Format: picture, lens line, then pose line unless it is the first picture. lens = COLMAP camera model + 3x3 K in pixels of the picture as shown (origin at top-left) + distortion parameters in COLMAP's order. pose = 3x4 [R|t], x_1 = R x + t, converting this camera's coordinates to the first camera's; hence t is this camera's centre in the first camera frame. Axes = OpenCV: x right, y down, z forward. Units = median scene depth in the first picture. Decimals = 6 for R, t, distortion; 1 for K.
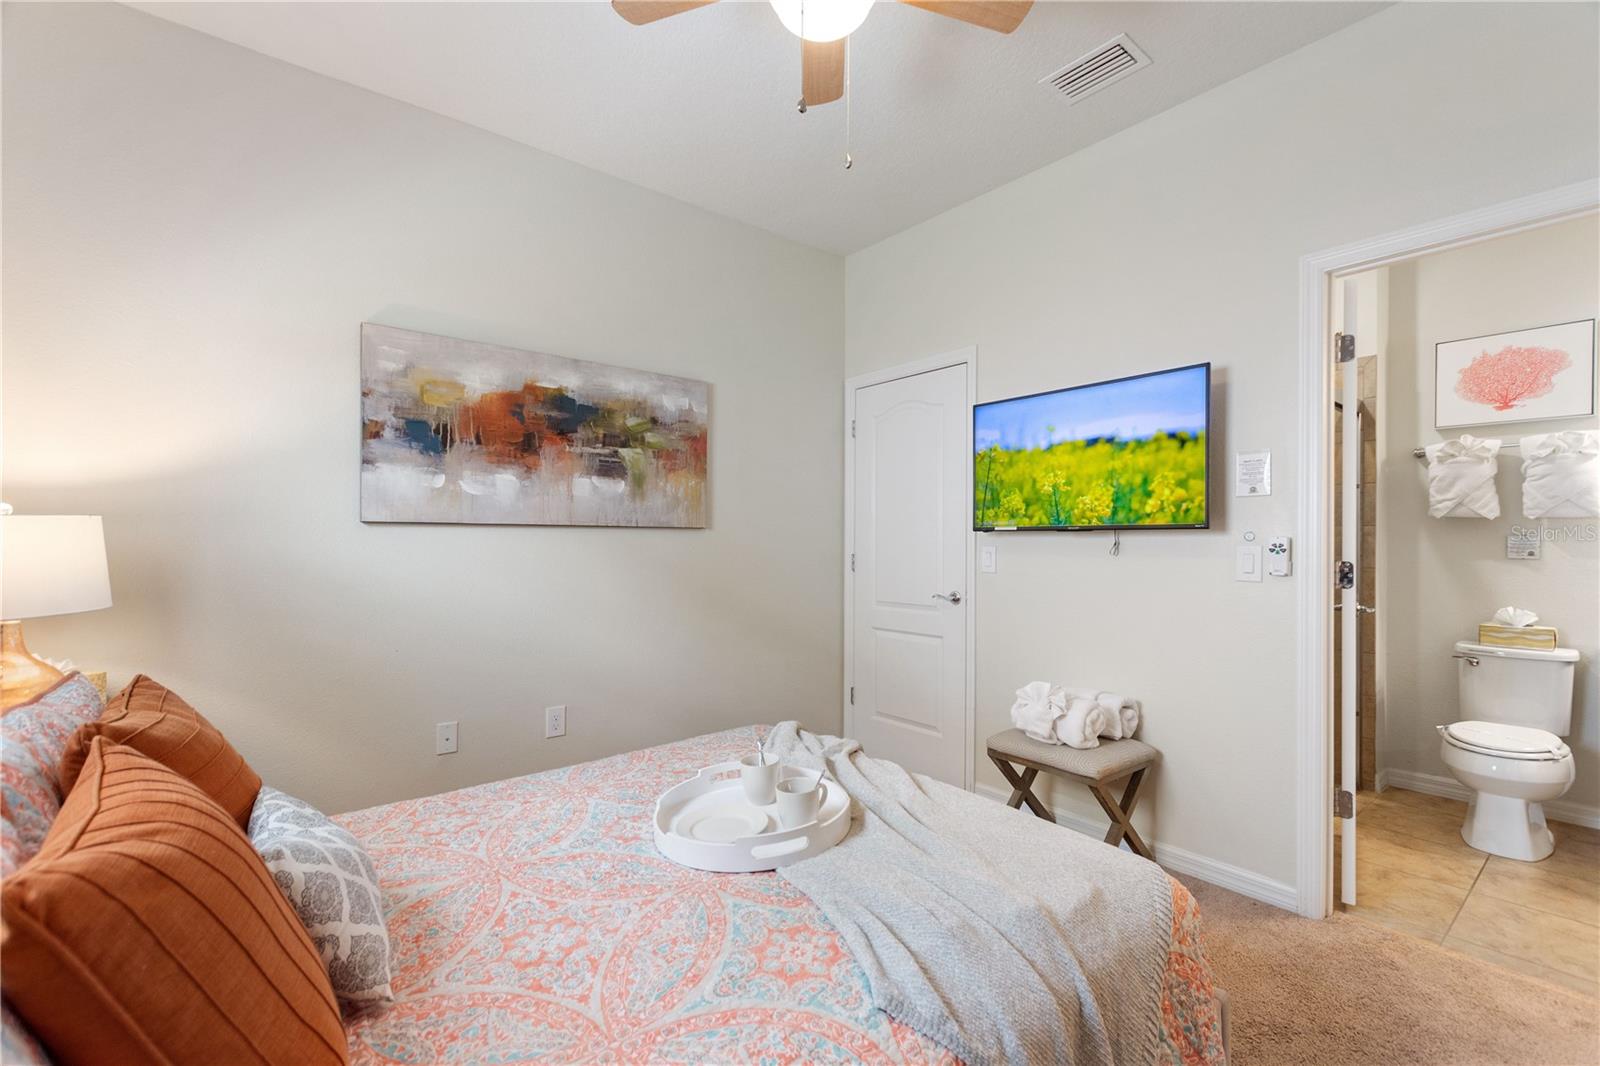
lens RADIAL K [[691.3, 0, 801.9], [0, 691.3, 537.3], [0, 0, 1]] dist [0.003283, -0.001887]
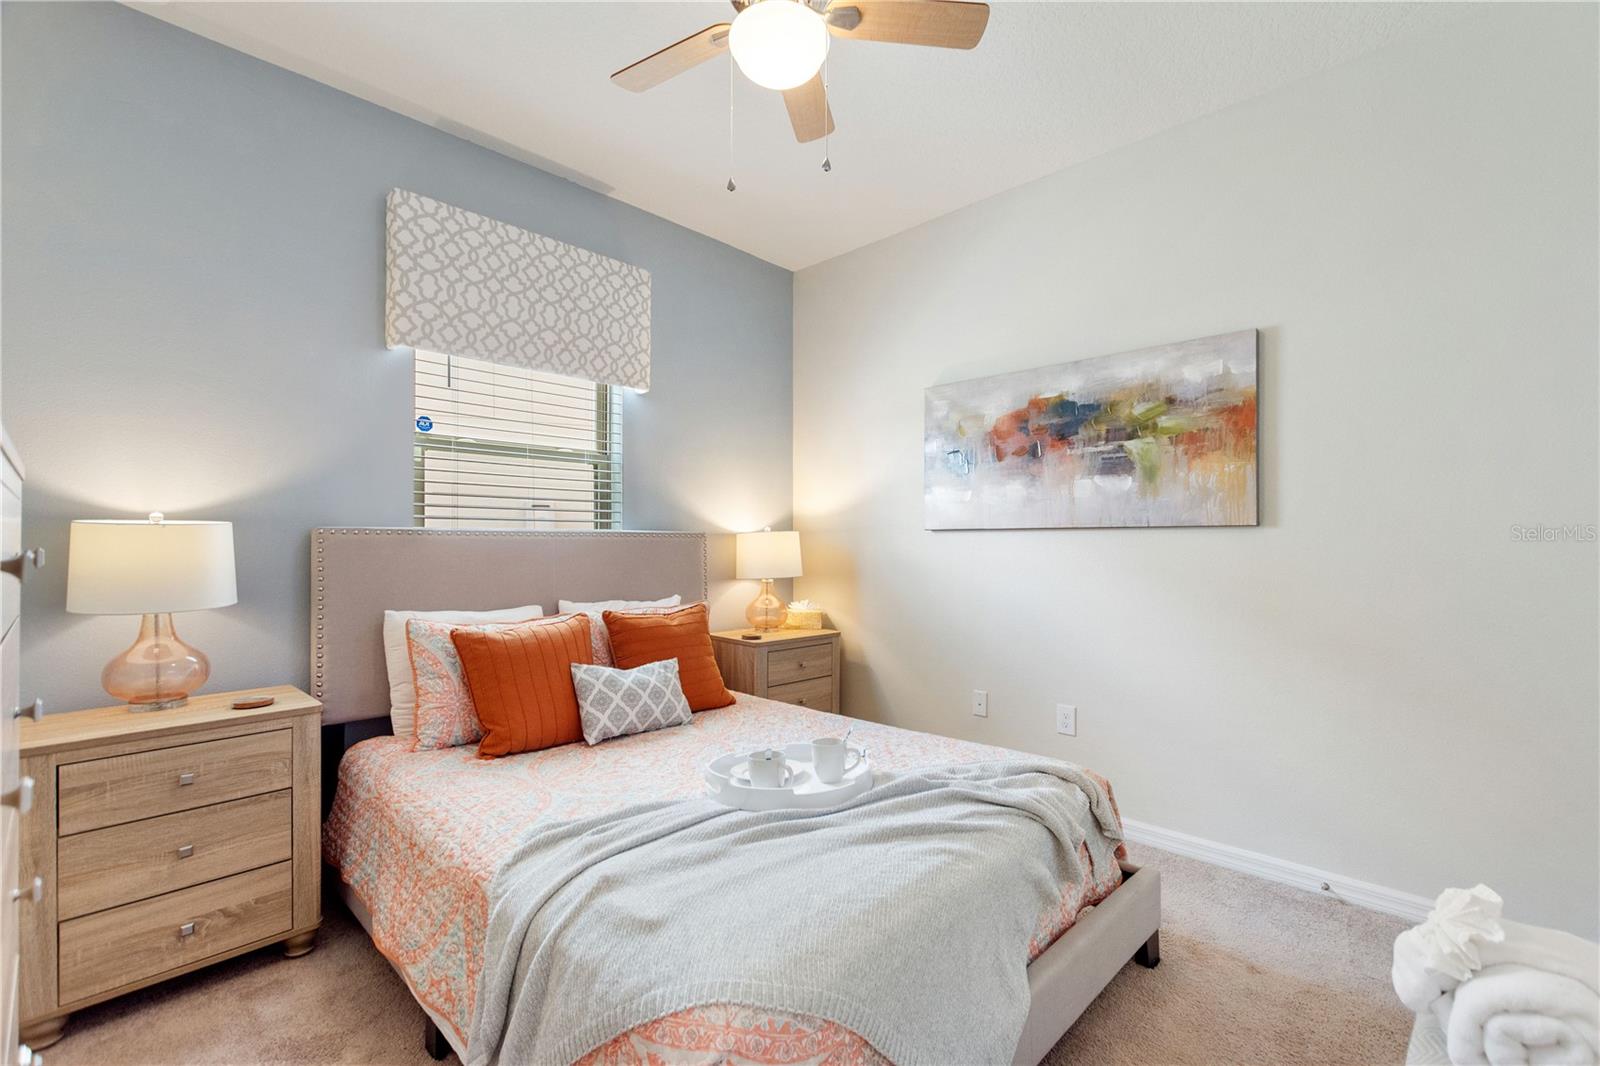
lens RADIAL K [[691.3, 0, 807.0], [0, 691.3, 535.0], [0, 0, 1]] dist [0.003283, -0.001887]
pose [[0.130582, -0.014351, -0.991334, 0.591730], [0.005777, 0.999889, -0.013714, 0.004595], [0.991421, -0.003936, 0.130651, 0.472533]]
